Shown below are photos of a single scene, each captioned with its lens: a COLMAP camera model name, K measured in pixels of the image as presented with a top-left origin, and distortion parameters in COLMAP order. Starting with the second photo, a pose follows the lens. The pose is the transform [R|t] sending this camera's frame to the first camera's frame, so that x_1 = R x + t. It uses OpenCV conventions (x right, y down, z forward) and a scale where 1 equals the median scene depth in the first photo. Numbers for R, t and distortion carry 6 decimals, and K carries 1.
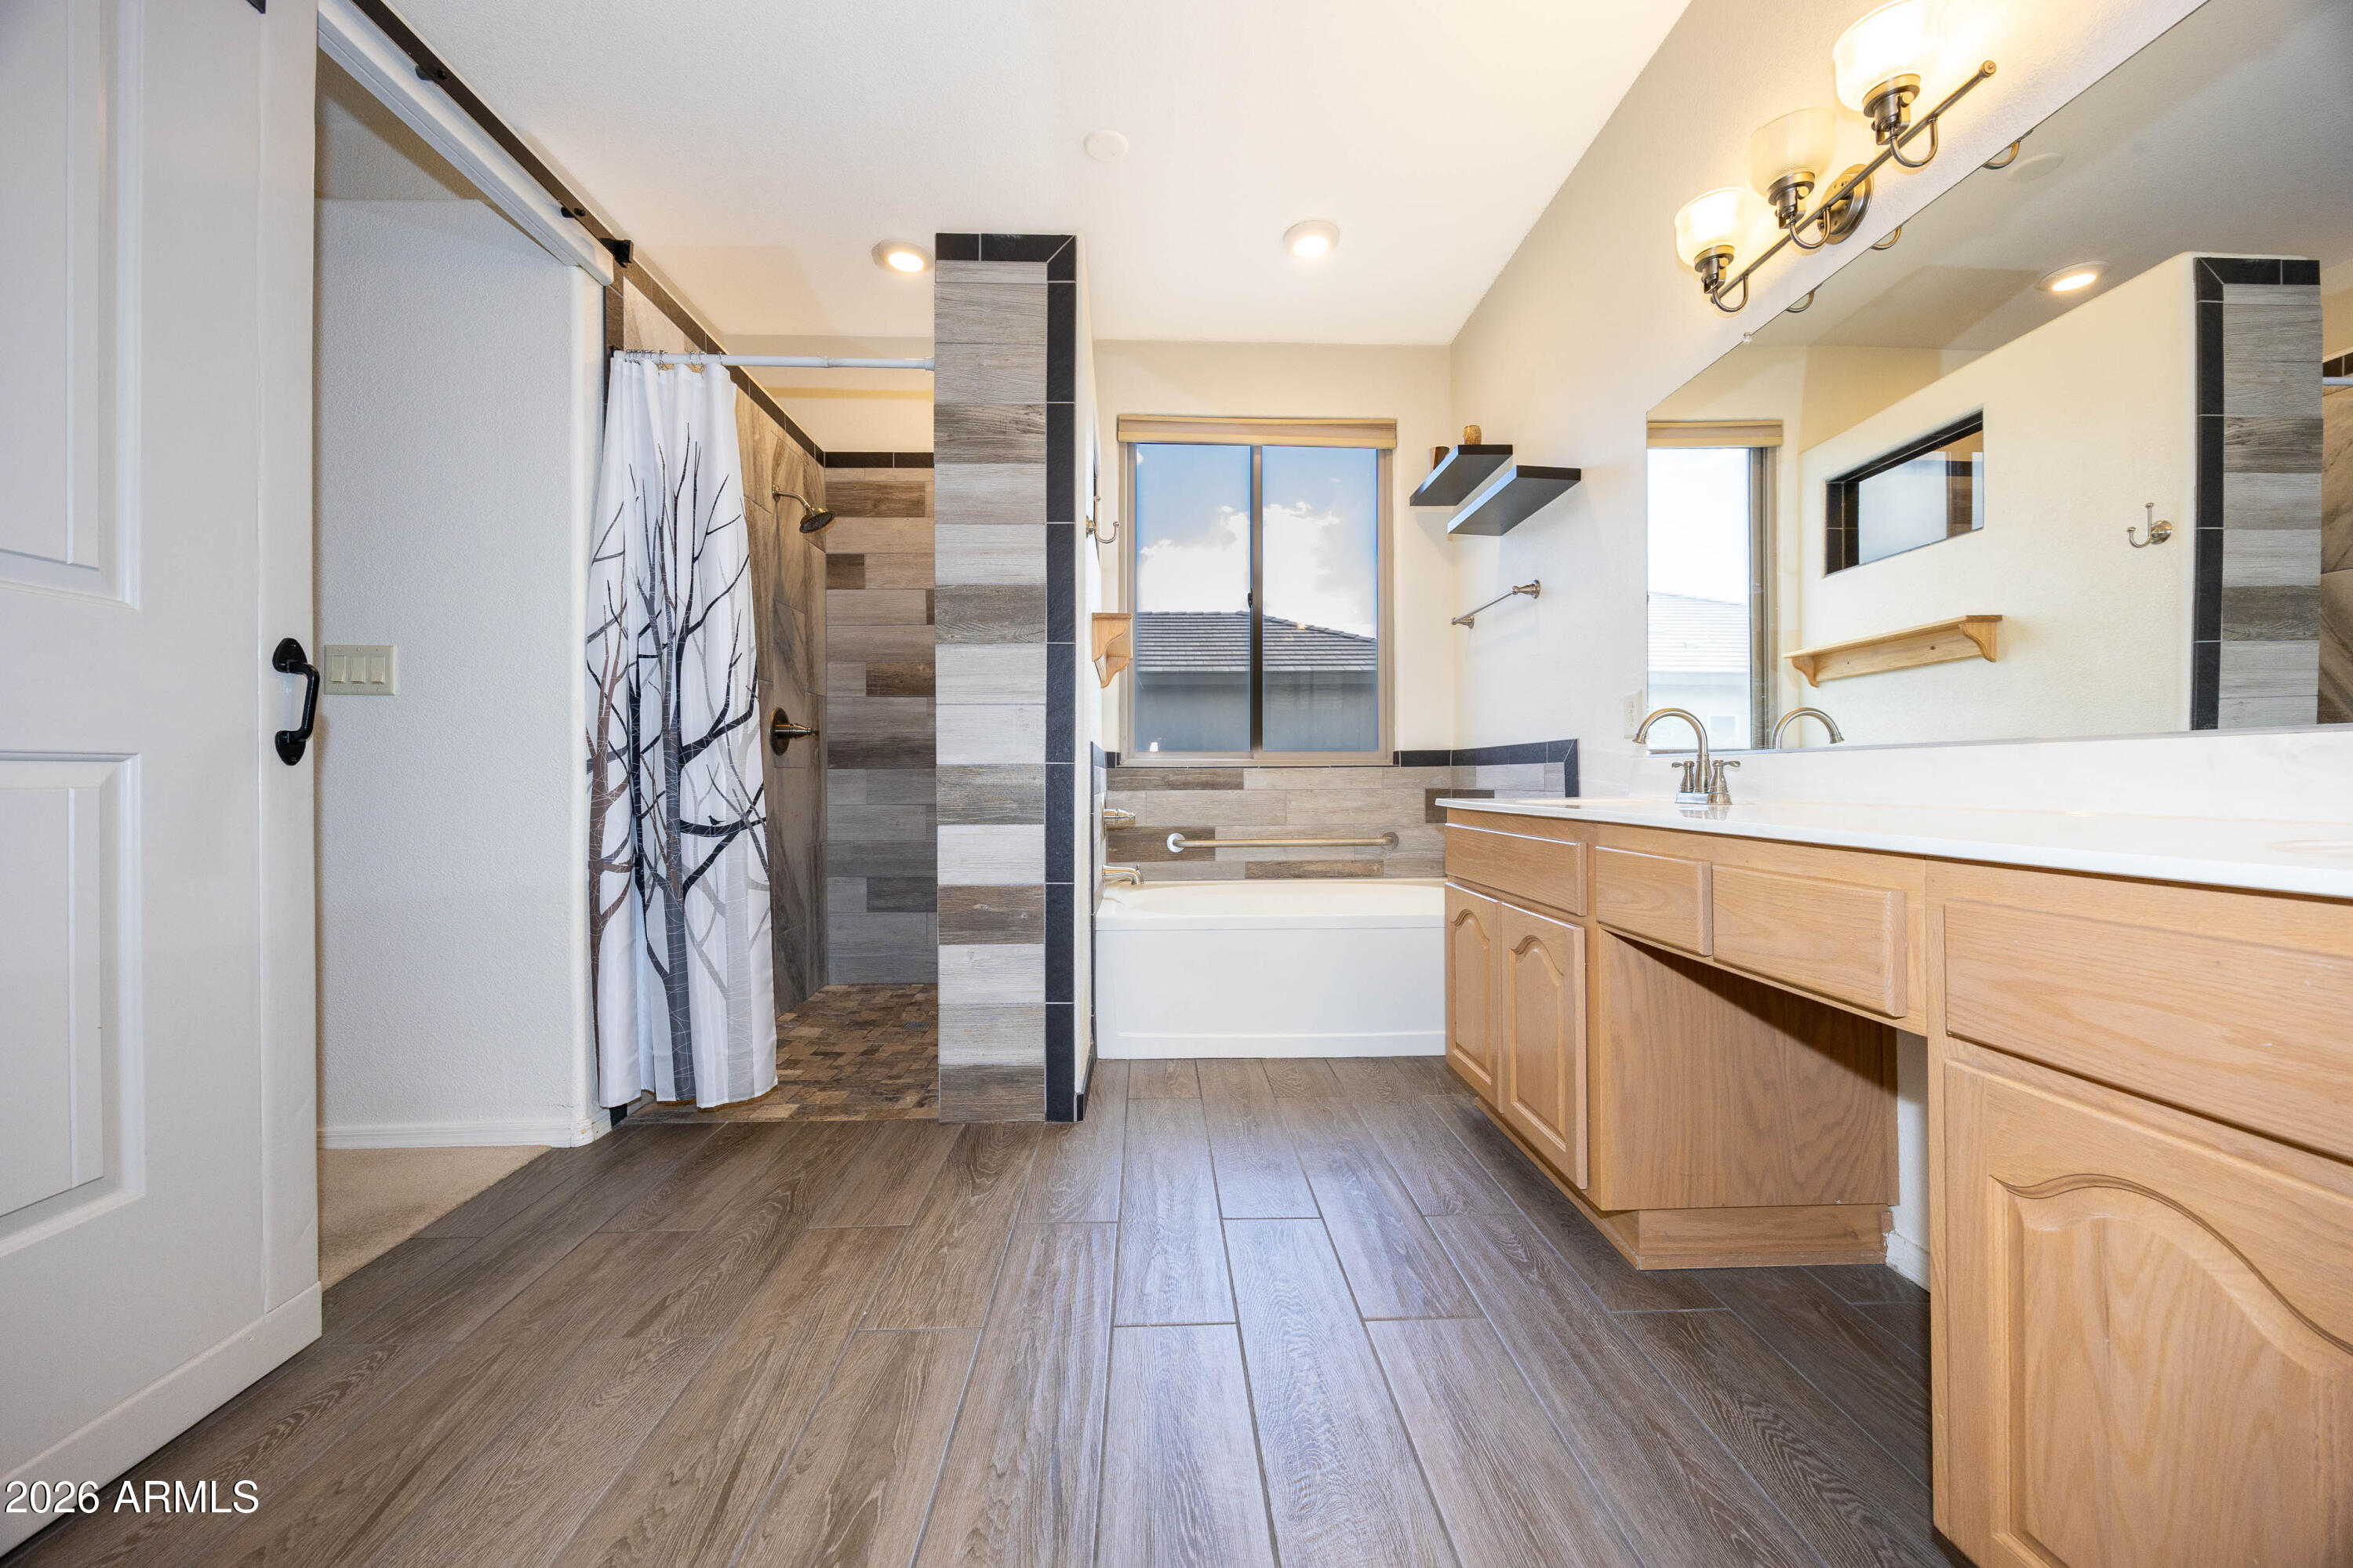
lens RADIAL K [[891.2, 0, 1176.1], [0, 891.2, 776.7], [0, 0, 1]] dist [-0.007579, 0.000345]
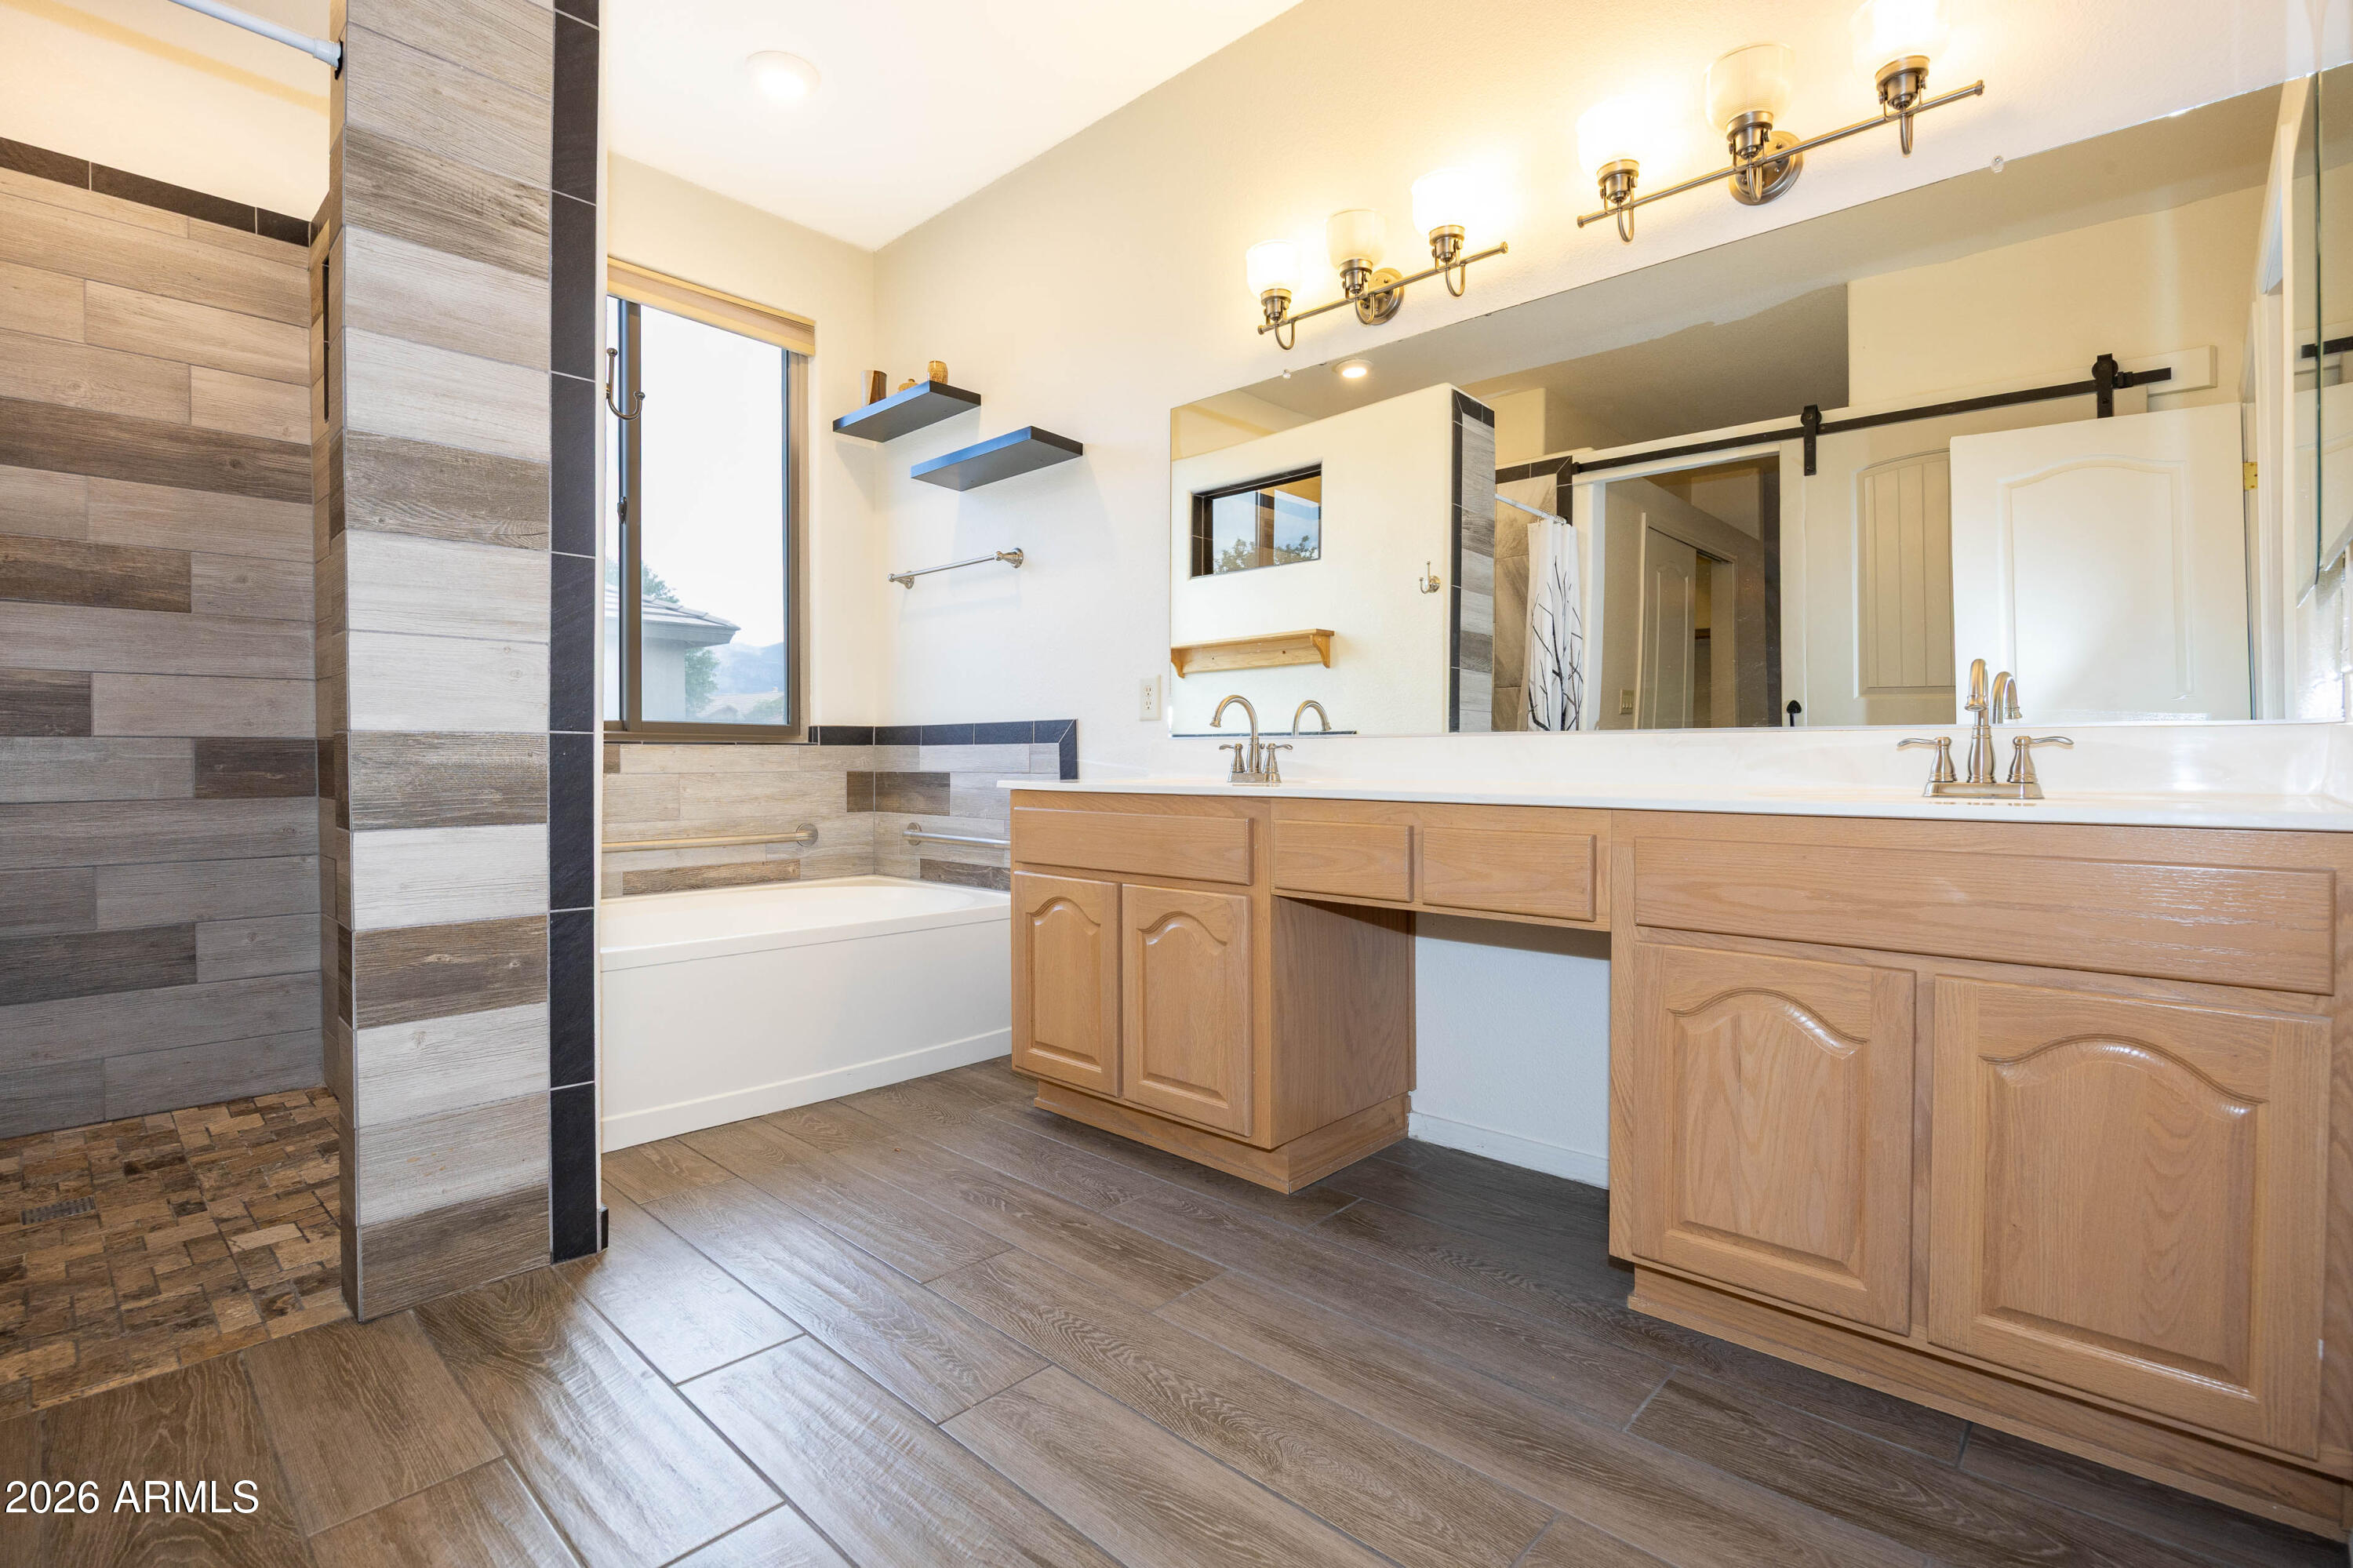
lens RADIAL K [[1087.0, 0, 1172.0], [0, 1087.0, 776.9], [0, 0, 1]] dist [-0.014641, 0.000349]
pose [[0.705379, -0.005964, 0.708805, -0.391293], [-0.005076, 0.999896, 0.013466, 0.005090], [-0.708812, -0.013097, 0.705276, 0.096613]]
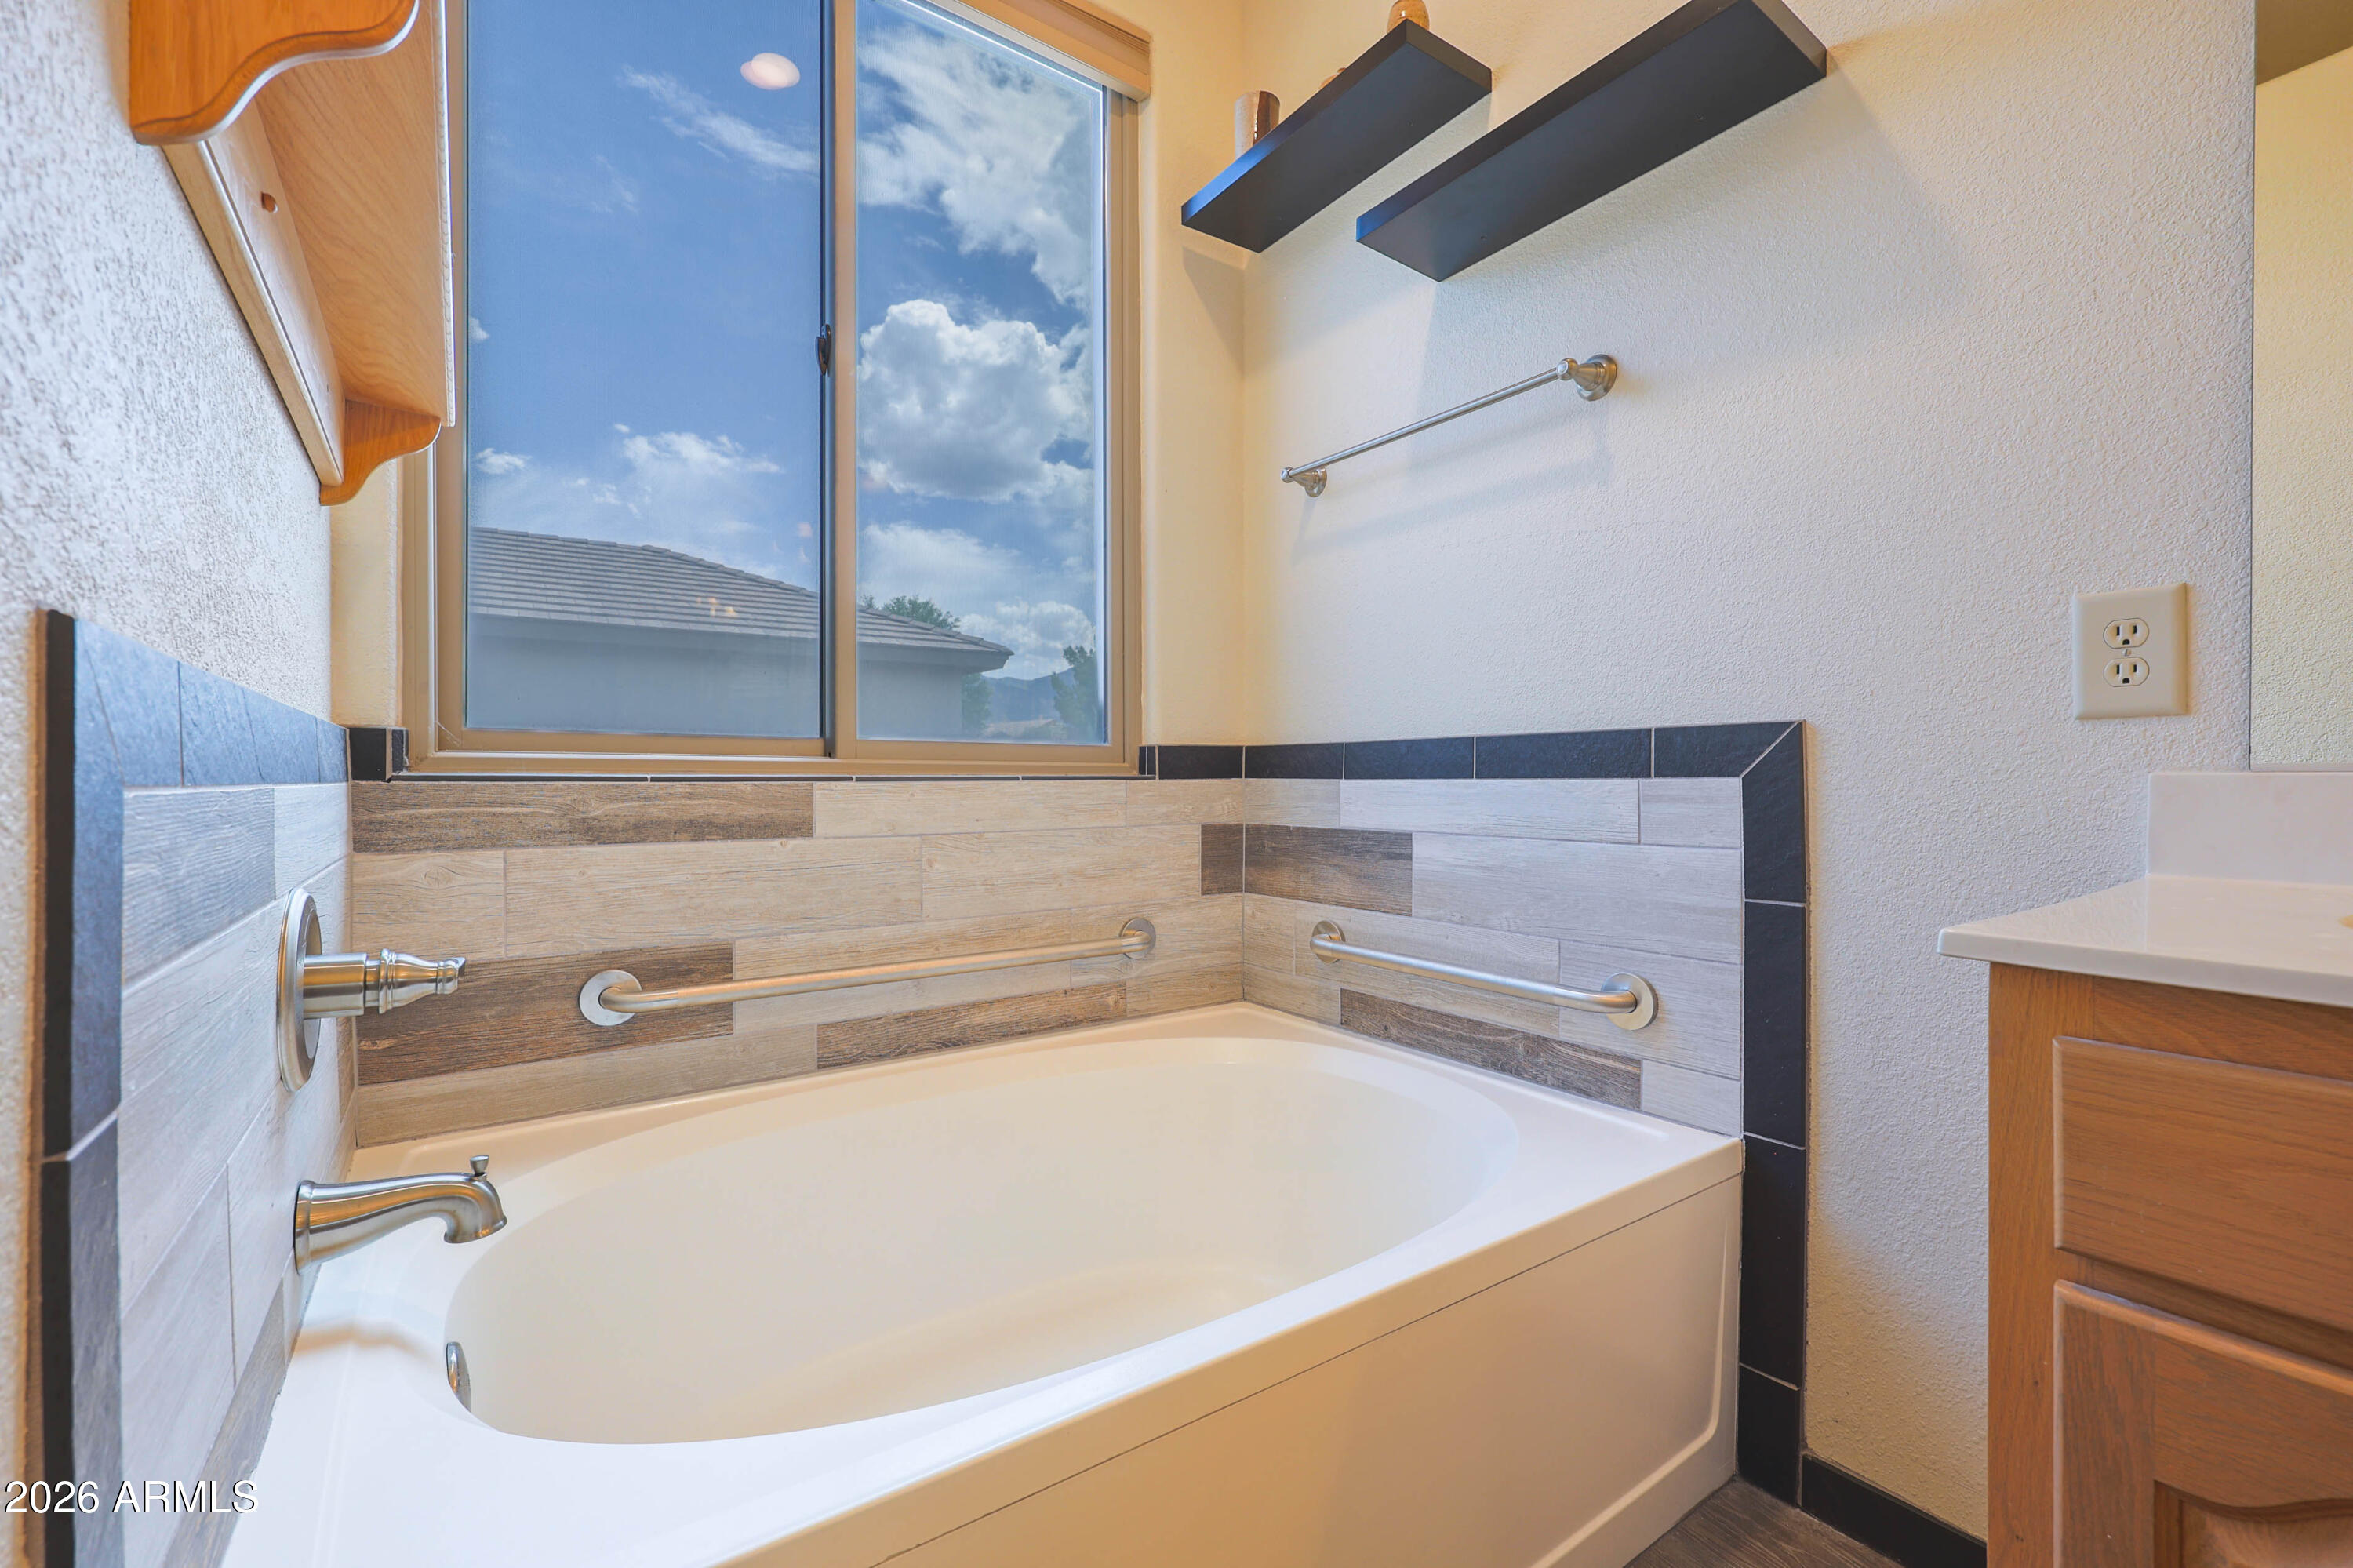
lens RADIAL K [[987.6, 0, 1176.5], [0, 987.6, 784.0], [0, 0, 1]] dist [-0.003407, 0.000276]
pose [[0.838357, 0.001500, 0.545120, -0.040810], [-0.003432, 0.999991, 0.002528, -0.016877], [-0.545111, -0.003990, 0.838354, 0.942415]]
